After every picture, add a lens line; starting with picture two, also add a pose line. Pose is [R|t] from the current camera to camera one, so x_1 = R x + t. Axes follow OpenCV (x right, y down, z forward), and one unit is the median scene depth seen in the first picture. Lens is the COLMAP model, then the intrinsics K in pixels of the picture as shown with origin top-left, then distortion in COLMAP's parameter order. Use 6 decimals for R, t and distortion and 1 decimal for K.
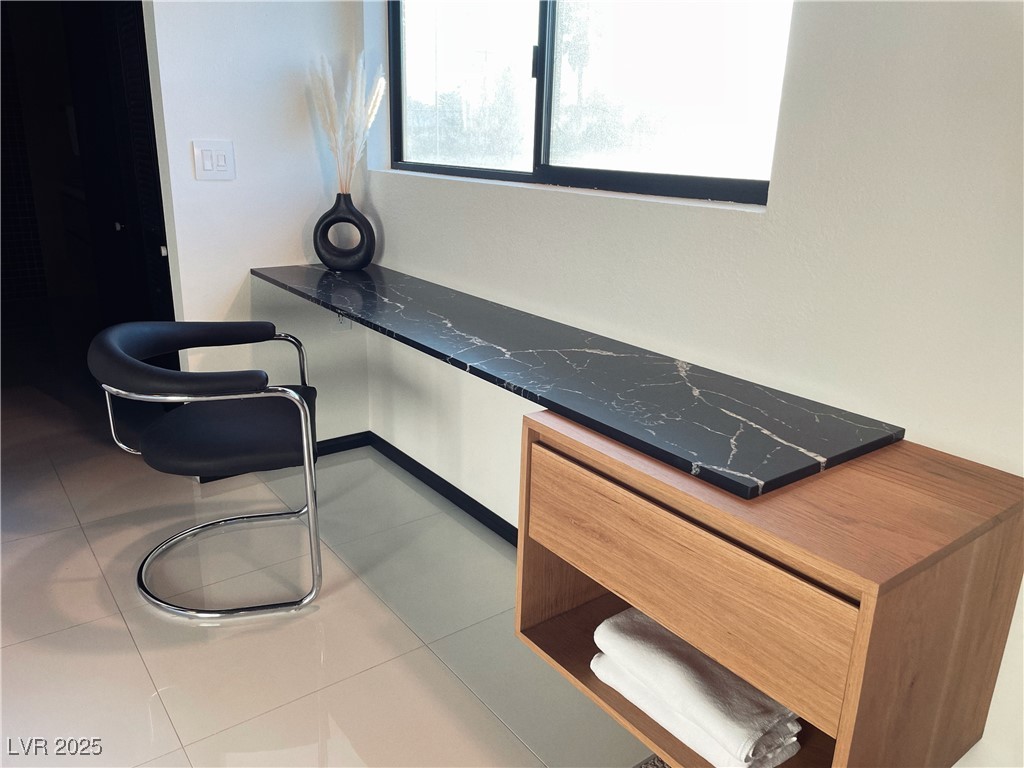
lens RADIAL K [[769.7, 0, 512.0], [0, 769.7, 384.0], [0, 0, 1]] dist [0.037291, -0.006563]
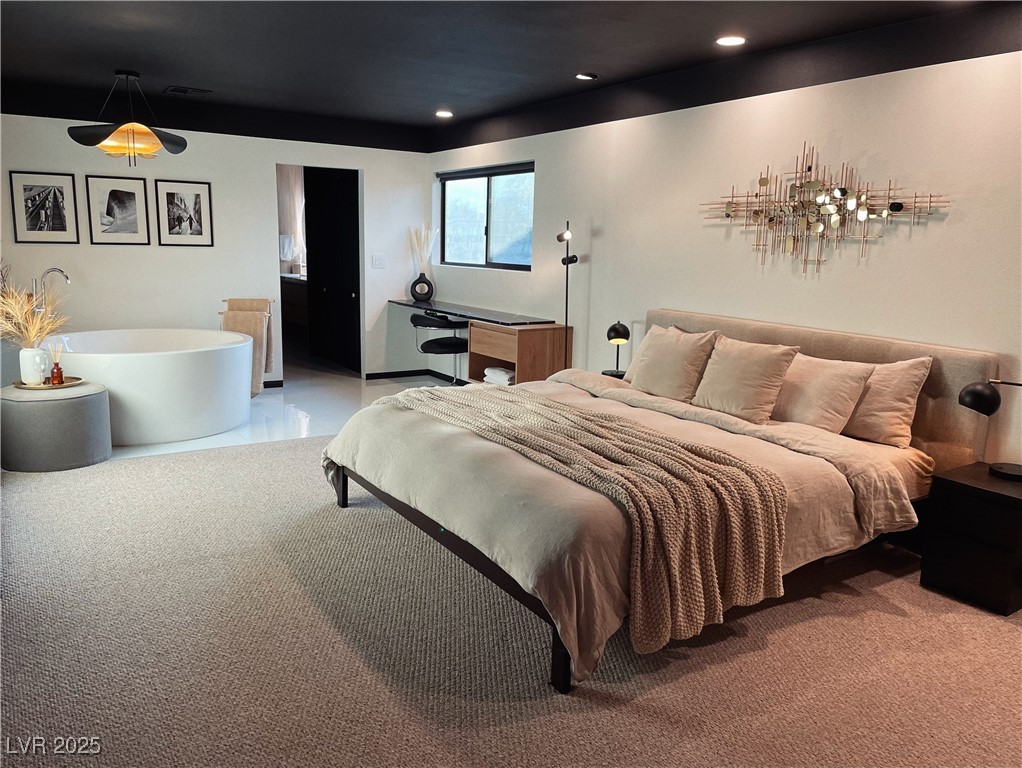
lens RADIAL K [[750.7, 0, 511.0], [0, 750.7, 384.0], [0, 0, 1]] dist [-0.007685, -0.009850]
pose [[0.997998, 0.008276, -0.062708, 0.317927], [-0.015836, 0.992523, -0.121030, 0.555624], [0.061237, 0.121781, 0.990666, -1.886916]]
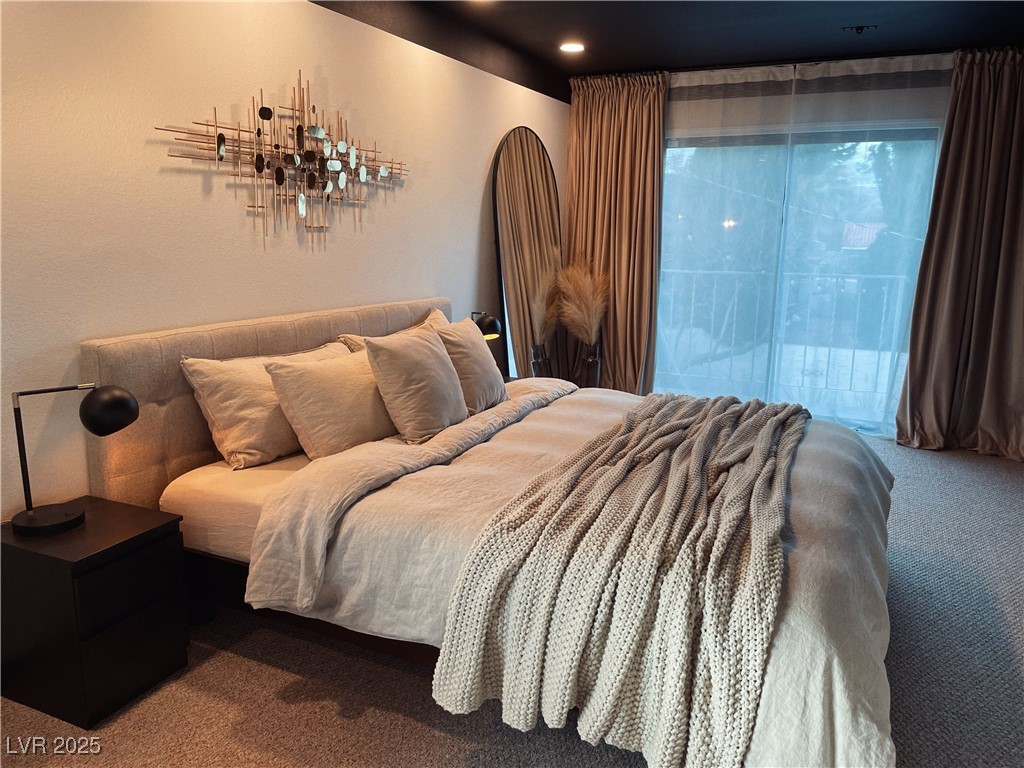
lens RADIAL K [[769.7, 0, 512.0], [0, 769.7, 384.0], [0, 0, 1]] dist [0.037291, -0.006563]
pose [[-0.466963, -0.213921, 0.858011, -0.547437], [0.236054, 0.904930, 0.354089, -0.090426], [-0.852188, 0.367884, -0.372072, 0.114635]]
